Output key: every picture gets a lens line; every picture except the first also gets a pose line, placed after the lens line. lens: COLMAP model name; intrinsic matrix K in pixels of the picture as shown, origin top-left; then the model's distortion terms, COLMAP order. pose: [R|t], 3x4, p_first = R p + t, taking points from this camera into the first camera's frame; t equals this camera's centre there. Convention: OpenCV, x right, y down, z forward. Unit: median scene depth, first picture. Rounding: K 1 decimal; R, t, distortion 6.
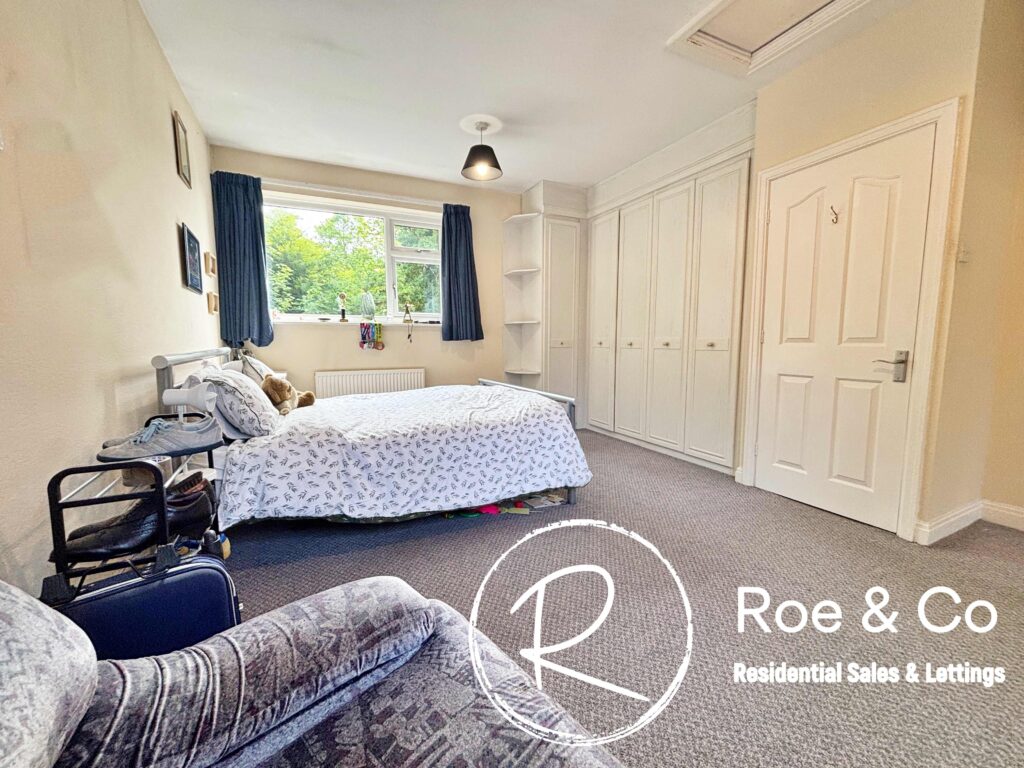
lens RADIAL K [[414.2, 0, 508.4], [0, 414.2, 379.4], [0, 0, 1]] dist [-0.003128, 0.000441]
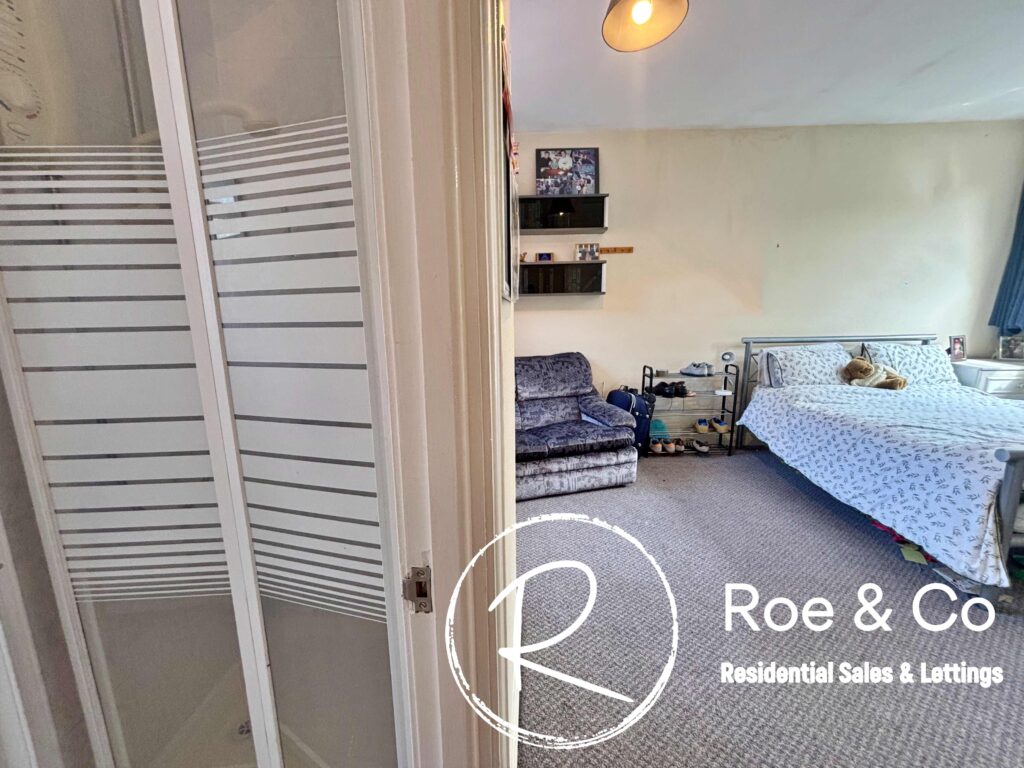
lens RADIAL K [[414.2, 0, 518.7], [0, 414.2, 387.8], [0, 0, 1]] dist [-0.003128, 0.000441]
pose [[-0.443411, 0.173369, -0.879392, 0.649271], [-0.076190, 0.970274, 0.229703, -0.085957], [0.893075, 0.168853, -0.417021, 0.357109]]
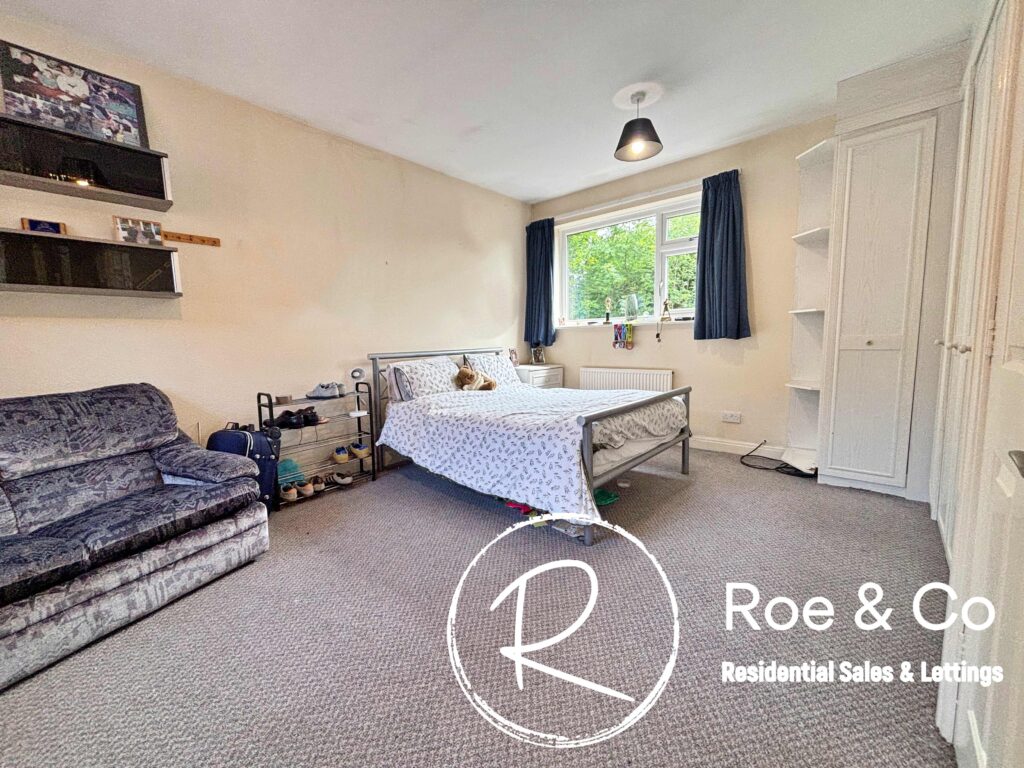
lens RADIAL K [[414.2, 0, 510.6], [0, 414.2, 382.9], [0, 0, 1]] dist [-0.003128, 0.000441]
pose [[0.389180, 0.090305, -0.916724, 0.535319], [-0.064012, 0.995429, 0.070883, -0.043883], [0.918935, 0.031095, 0.393182, 0.333971]]
